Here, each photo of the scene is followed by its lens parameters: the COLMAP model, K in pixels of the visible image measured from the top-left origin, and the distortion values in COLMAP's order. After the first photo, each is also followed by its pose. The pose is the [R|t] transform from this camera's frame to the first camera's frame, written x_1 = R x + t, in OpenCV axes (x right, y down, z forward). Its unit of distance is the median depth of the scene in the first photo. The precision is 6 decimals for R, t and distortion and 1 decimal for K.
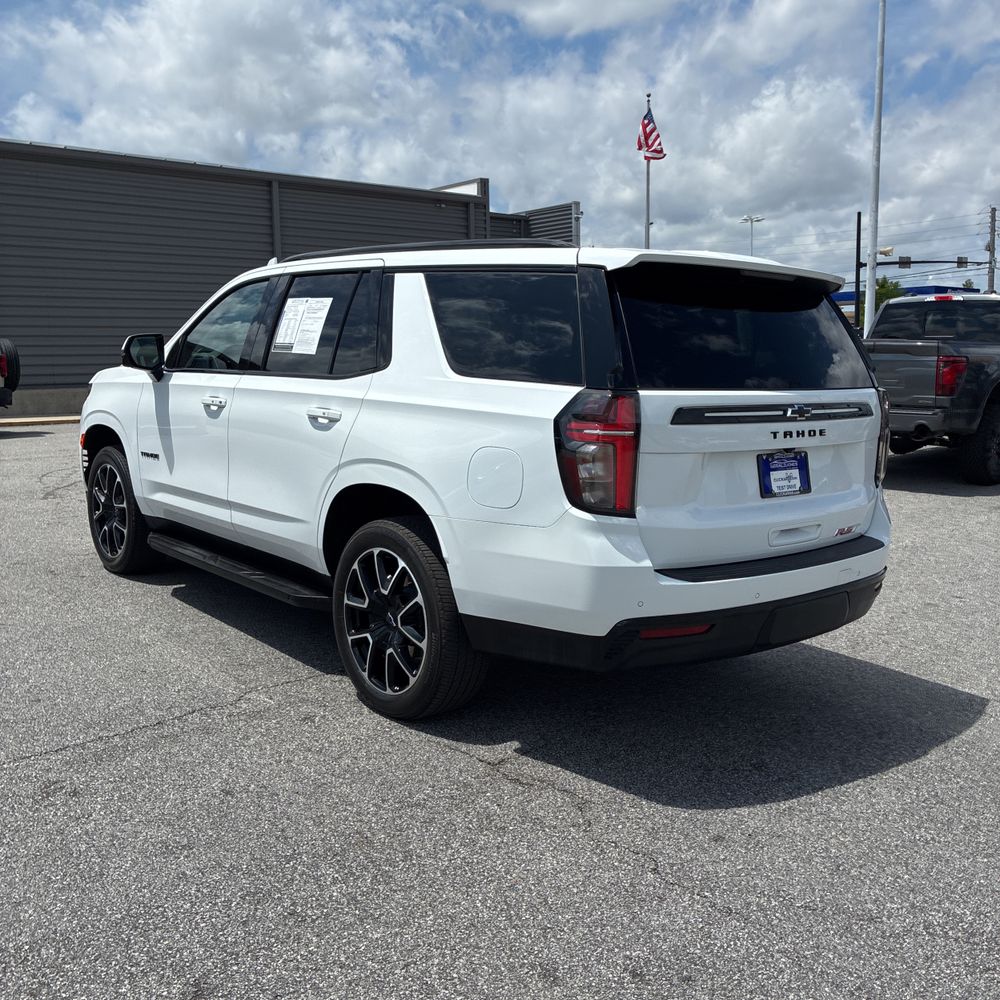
lens RADIAL K [[1013.4, 0, 515.2], [0, 1013.4, 495.8], [0, 0, 1]] dist [0.016687, -0.022057]
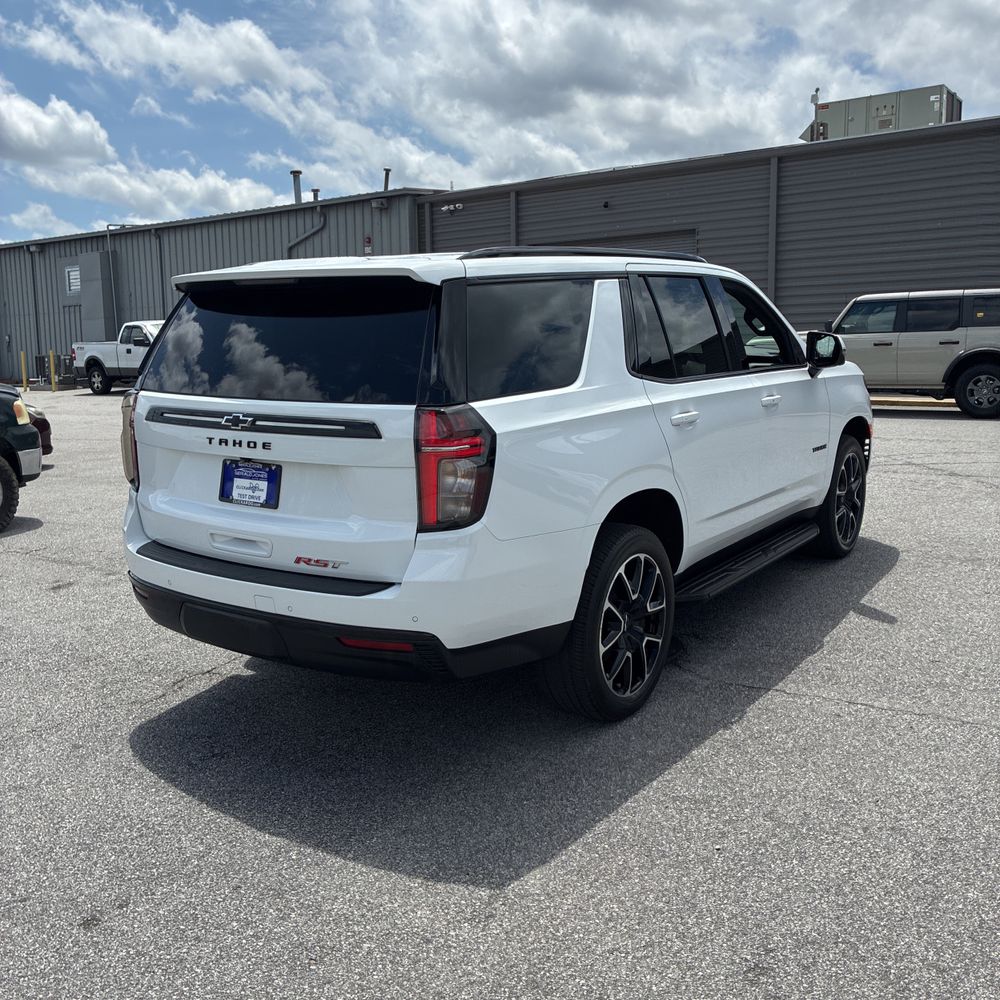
lens RADIAL K [[1015.2, 0, 481.0], [0, 1015.2, 506.2], [0, 0, 1]] dist [-0.008360, 0.011153]
pose [[0.246615, 0.147552, -0.957815, 1.208762], [-0.117862, 0.985571, 0.121482, -0.139035], [0.961920, 0.082931, 0.260447, 0.914751]]
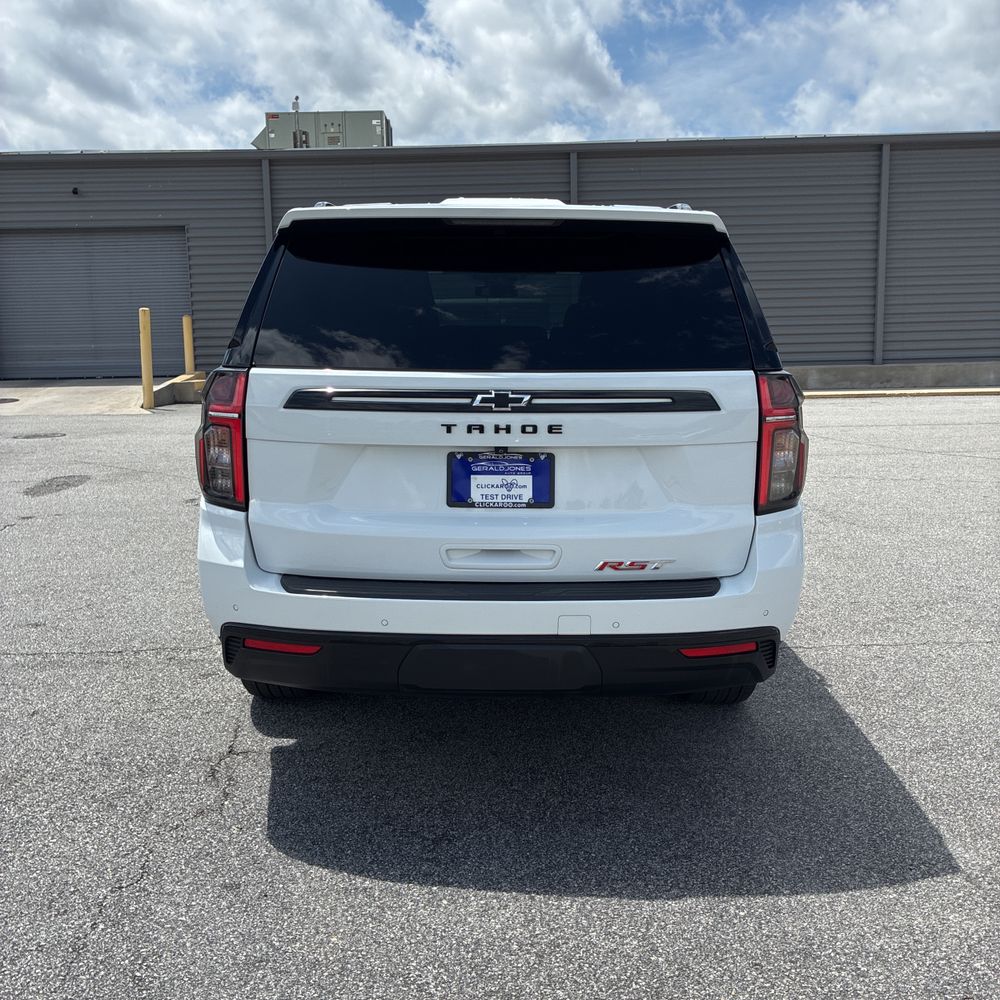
lens RADIAL K [[1036.7, 0, 500.0], [0, 1036.7, 500.0], [0, 0, 1]] dist [-0.005327, 0.053810]
pose [[0.761257, 0.091739, -0.641928, 0.738868], [-0.079138, 0.995686, 0.048447, -0.042515], [0.643603, 0.013920, 0.765233, 0.373766]]
